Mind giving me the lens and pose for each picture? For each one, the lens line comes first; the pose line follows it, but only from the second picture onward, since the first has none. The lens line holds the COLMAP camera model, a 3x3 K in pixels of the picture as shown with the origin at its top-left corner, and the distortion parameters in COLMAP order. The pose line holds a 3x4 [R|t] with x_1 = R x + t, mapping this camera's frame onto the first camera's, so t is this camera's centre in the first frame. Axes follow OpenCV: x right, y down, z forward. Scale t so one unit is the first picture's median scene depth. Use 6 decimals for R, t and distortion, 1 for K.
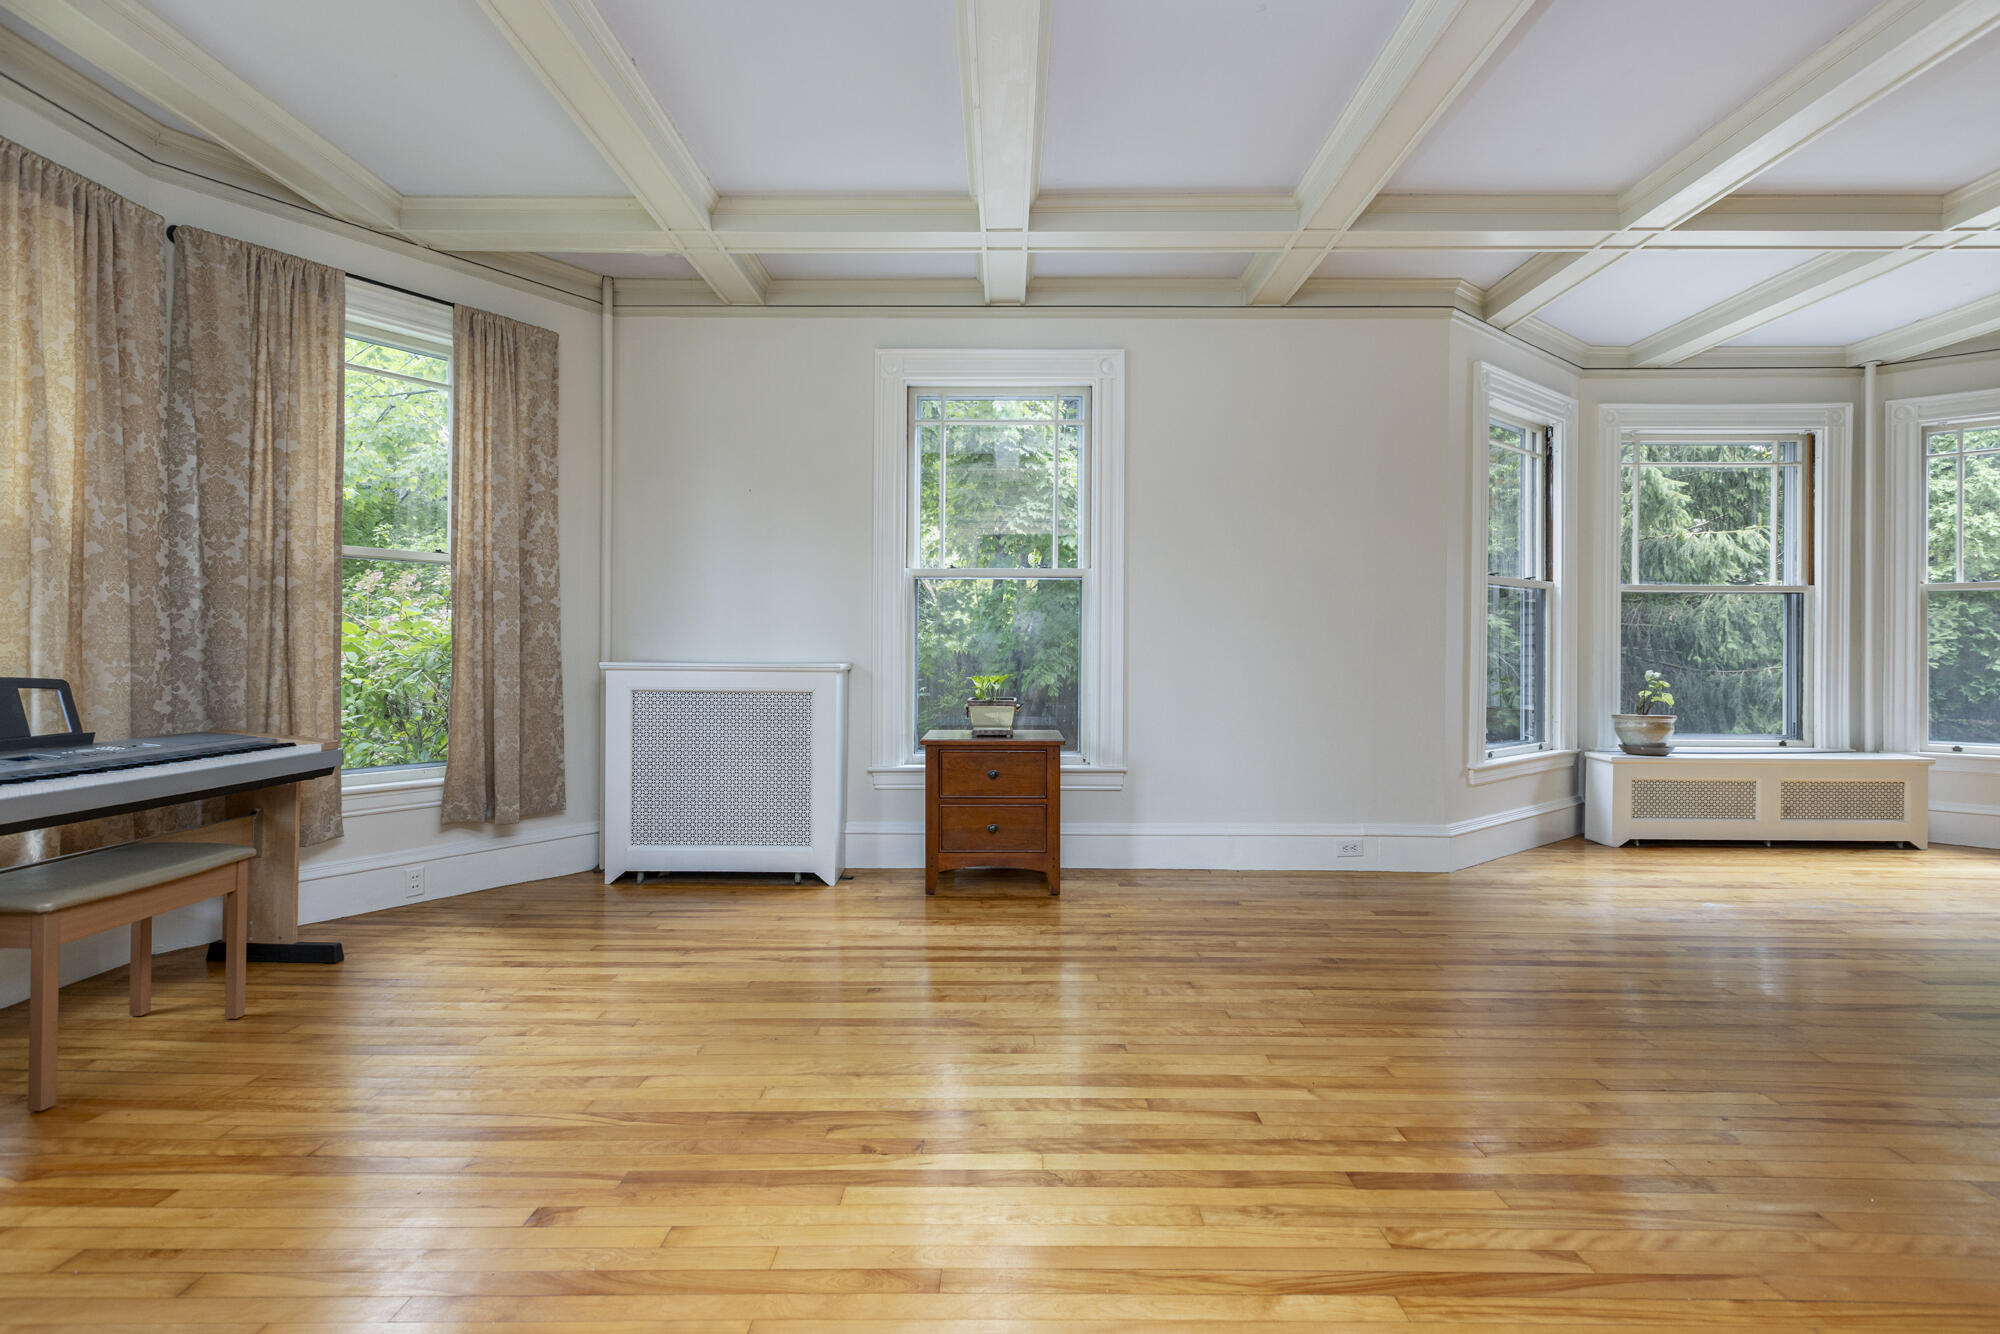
lens RADIAL K [[917.1, 0, 995.5], [0, 917.1, 648.4], [0, 0, 1]] dist [0.003098, -0.001799]
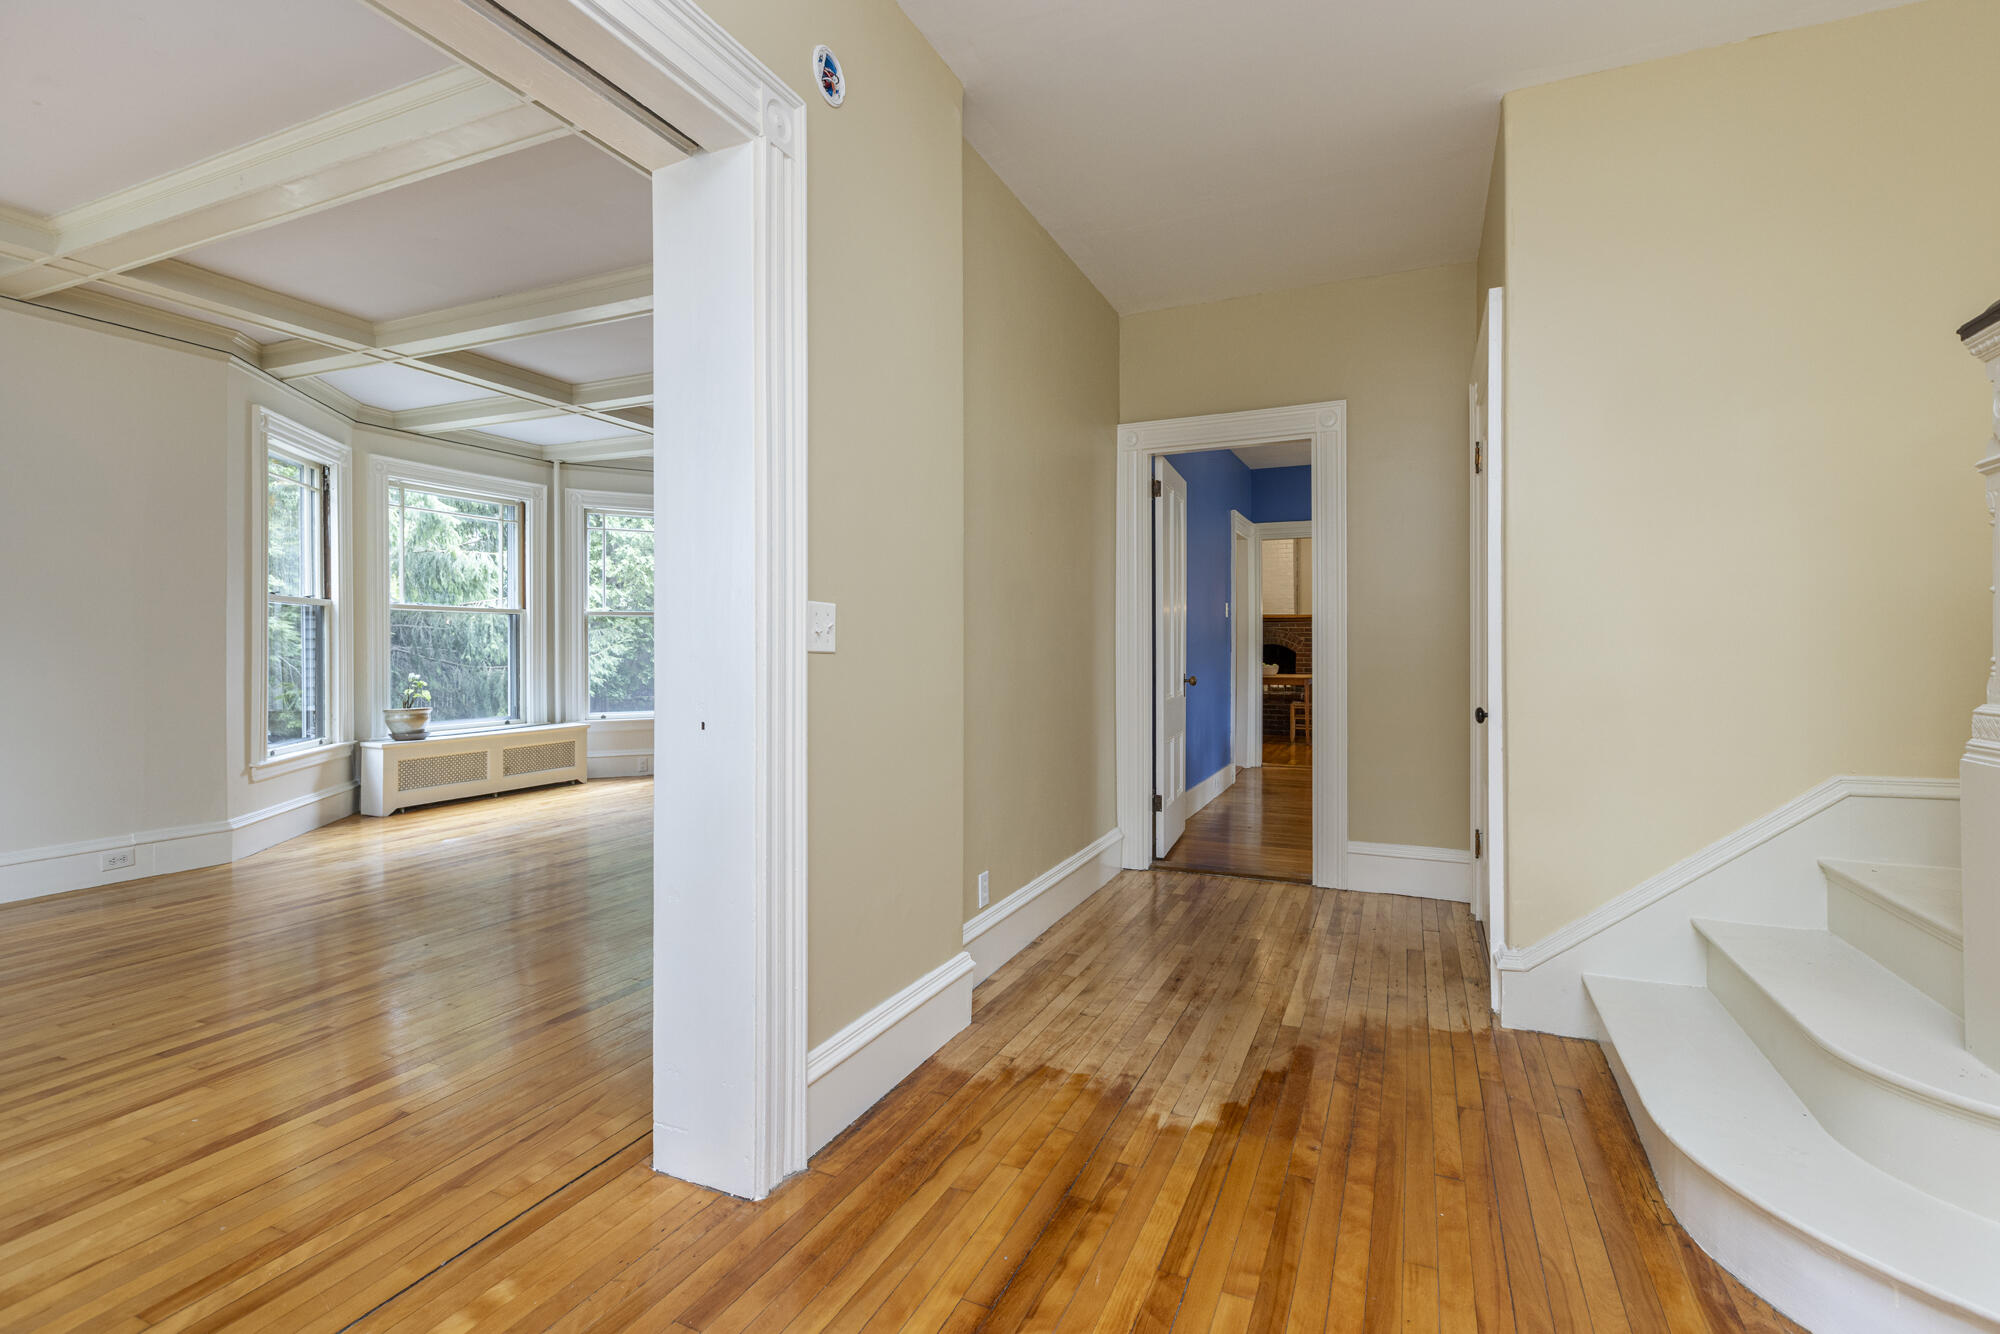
lens RADIAL K [[917.1, 0, 991.5], [0, 917.1, 651.7], [0, 0, 1]] dist [0.003098, -0.001799]
pose [[0.401239, -0.010767, 0.915910, -0.129375], [0.002896, 0.999941, 0.010486, -0.016778], [-0.915969, -0.001555, 0.401247, -0.245572]]
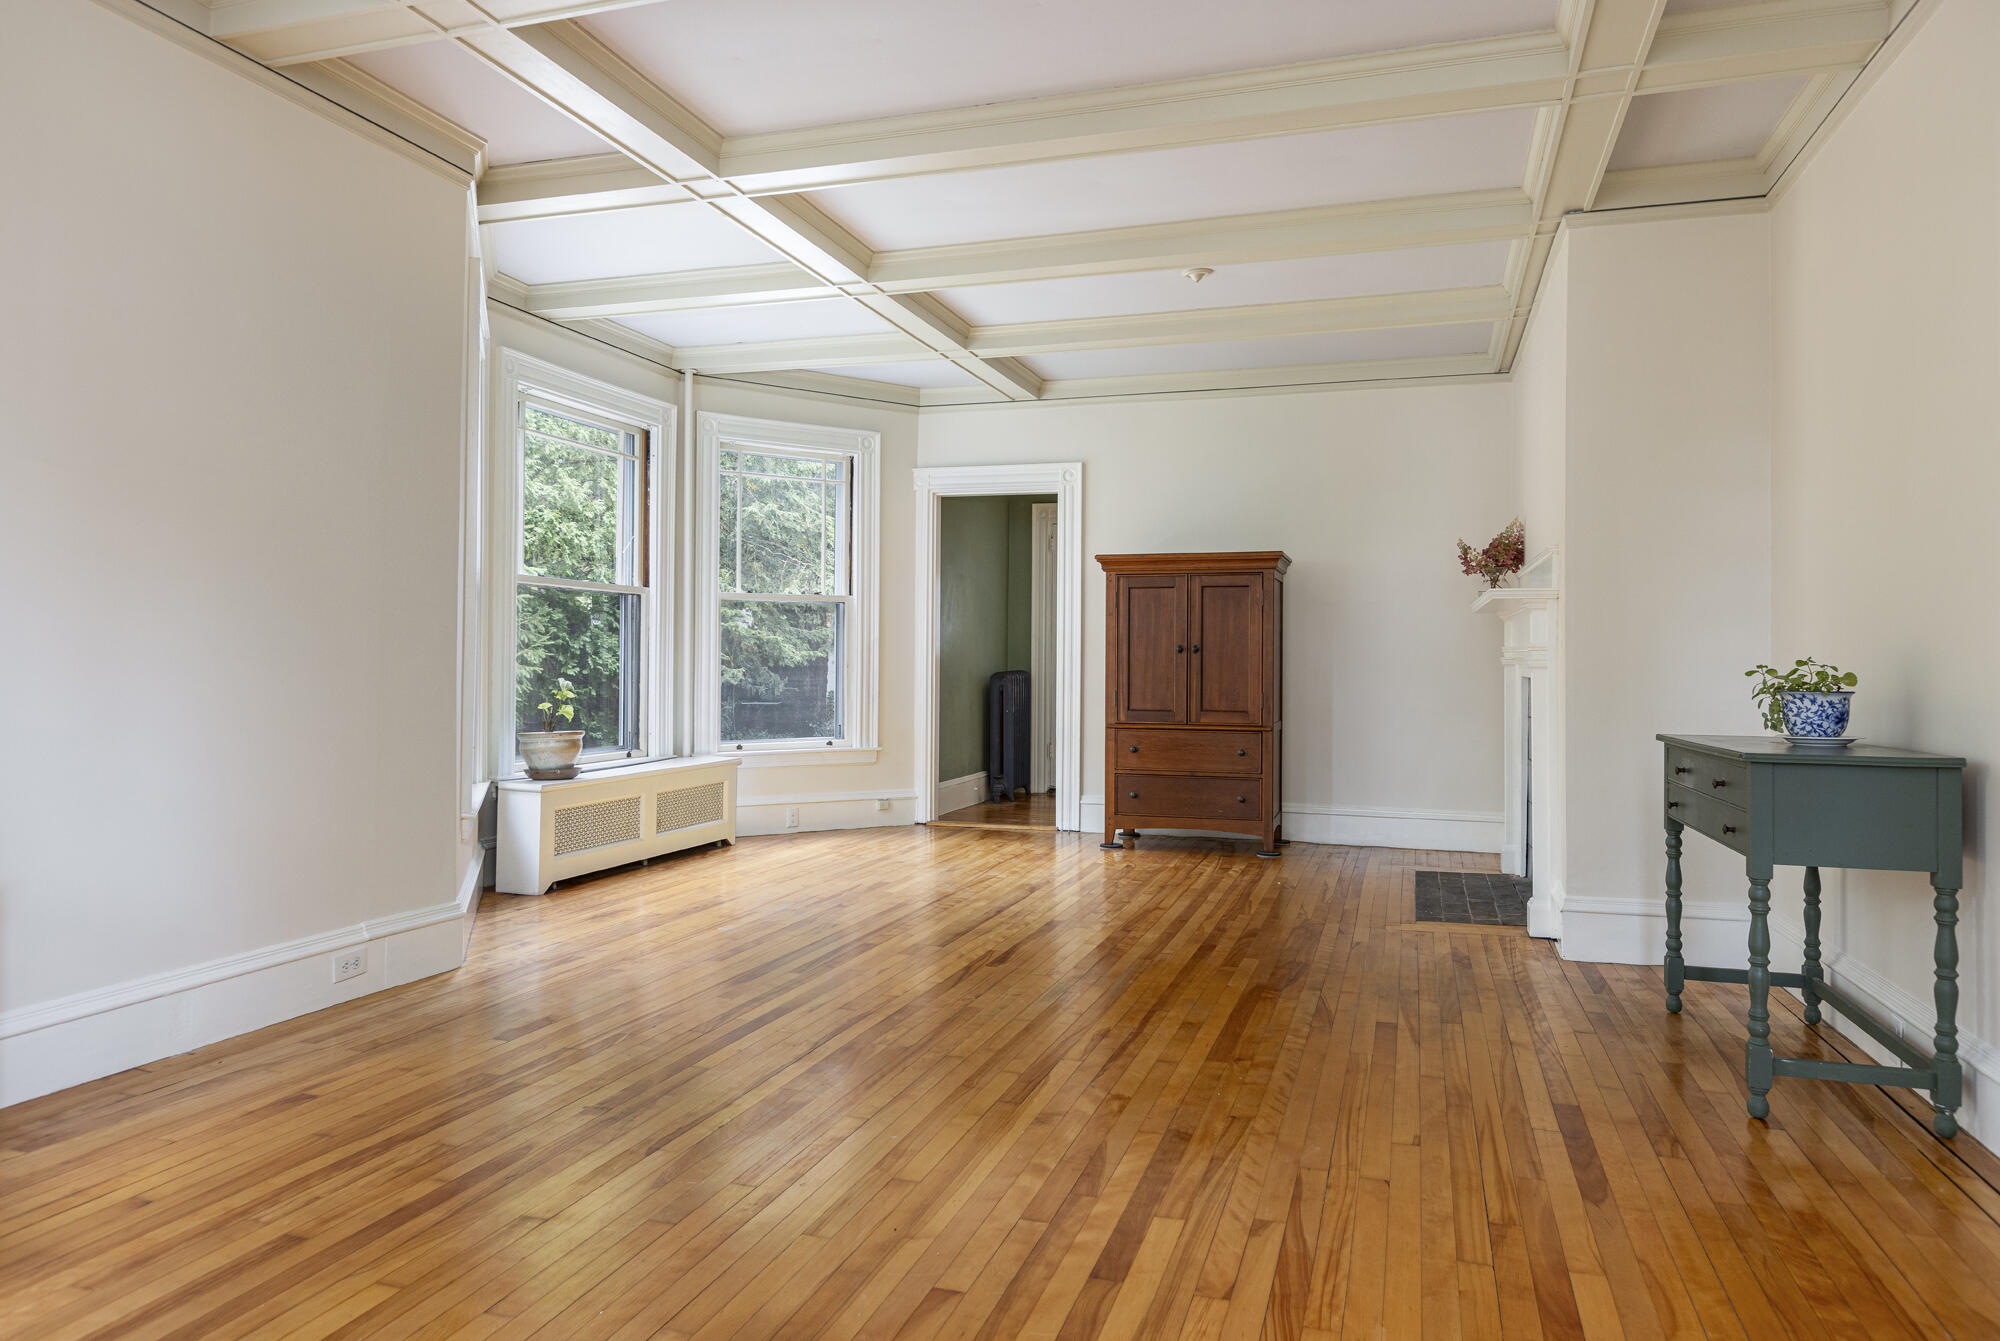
lens RADIAL K [[1252.0, 0, 1020.9], [0, 1252.0, 648.9], [0, 0, 1]] dist [-0.001743, 0.003664]
pose [[0.301071, 0.007057, 0.953576, -0.253864], [-0.005519, 0.999969, -0.005658, 0.000728], [-0.953586, -0.003559, 0.301101, 0.247391]]
